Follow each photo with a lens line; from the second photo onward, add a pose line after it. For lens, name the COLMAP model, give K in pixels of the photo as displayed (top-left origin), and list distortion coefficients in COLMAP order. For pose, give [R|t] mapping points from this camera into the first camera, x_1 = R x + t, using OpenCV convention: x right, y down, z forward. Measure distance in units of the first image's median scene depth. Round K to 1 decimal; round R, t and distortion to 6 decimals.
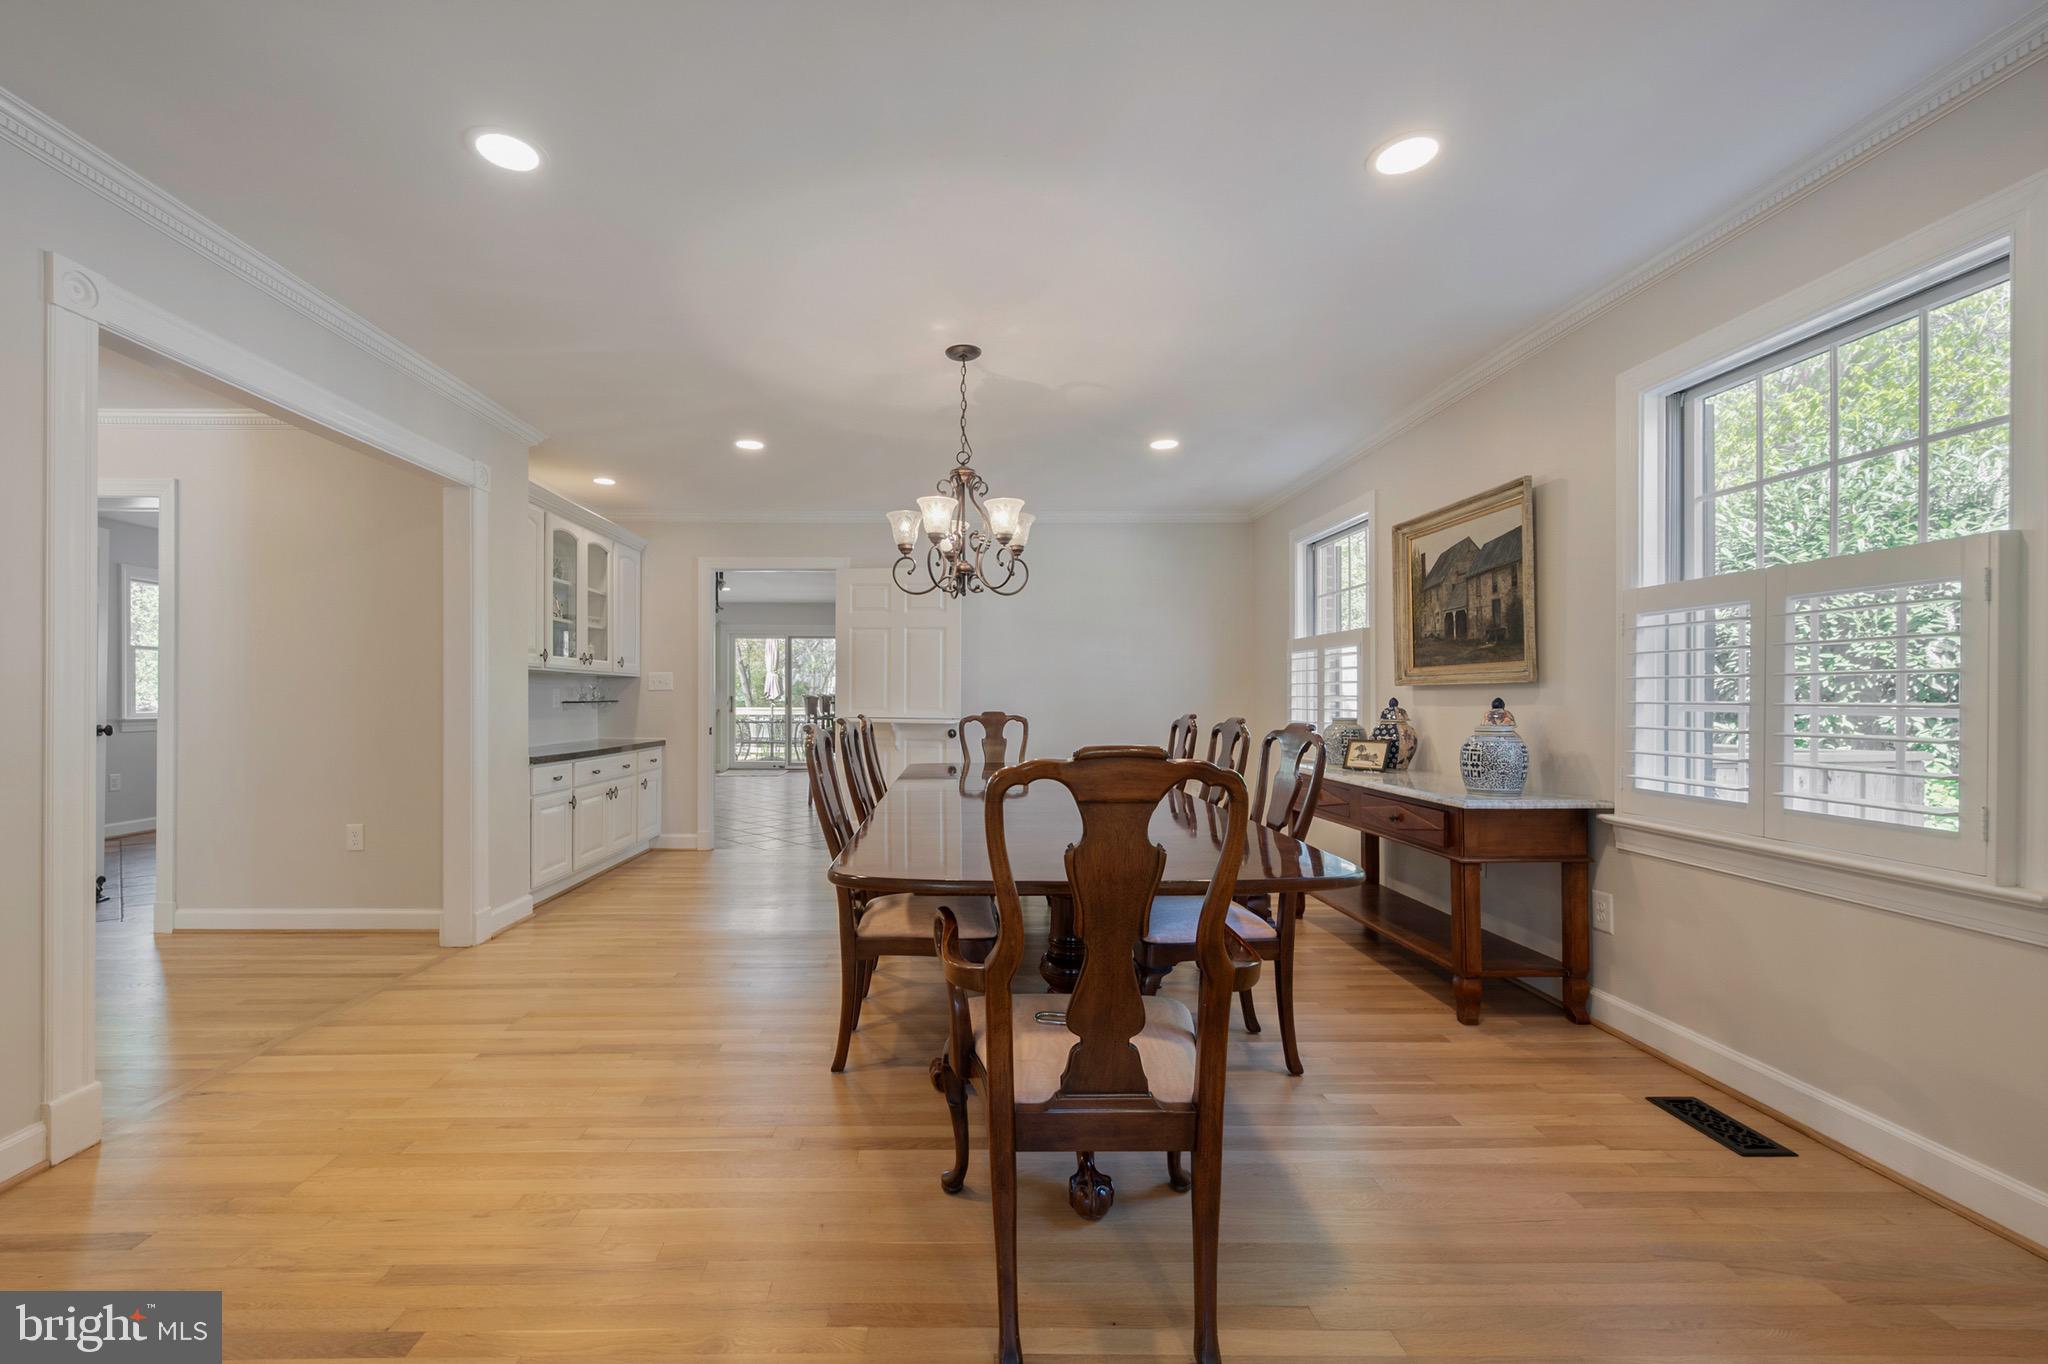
lens RADIAL K [[3054.7, 0, 1023.7], [0, 3054.7, 681.9], [0, 0, 1]] dist [-0.040829, 0.000000]
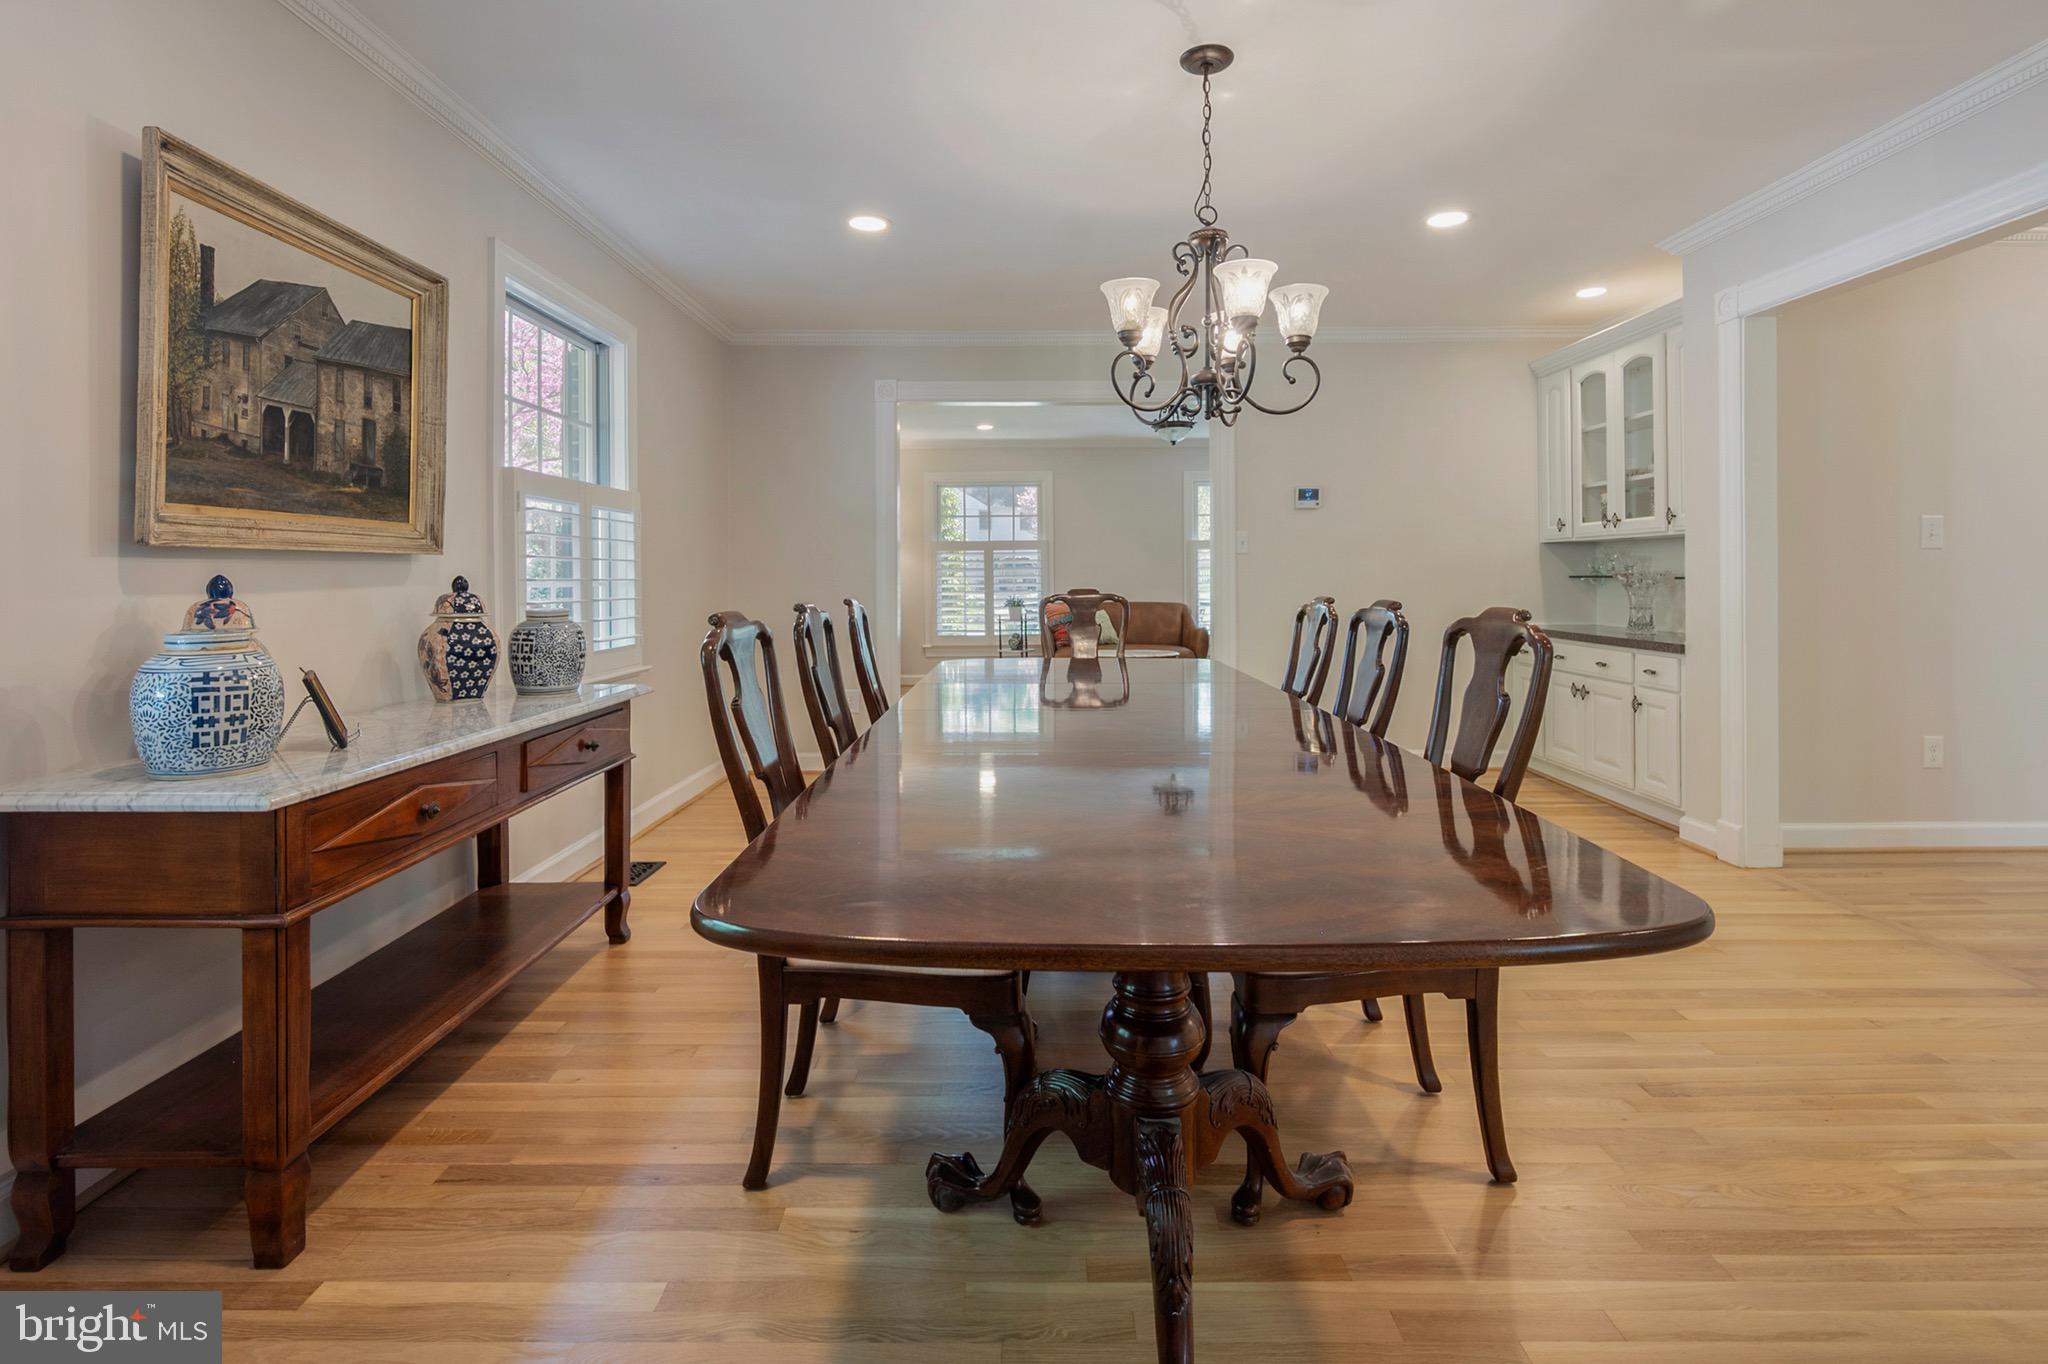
lens RADIAL K [[3054.7, 0, 1023.9], [0, 3054.7, 681.5], [0, 0, 1]] dist [-0.040829, 0.000000]
pose [[-0.999862, 0.005841, 0.015542, 0.008652], [0.006351, 0.999437, 0.032955, 0.007111], [-0.015341, 0.033049, -0.999336, 1.564494]]
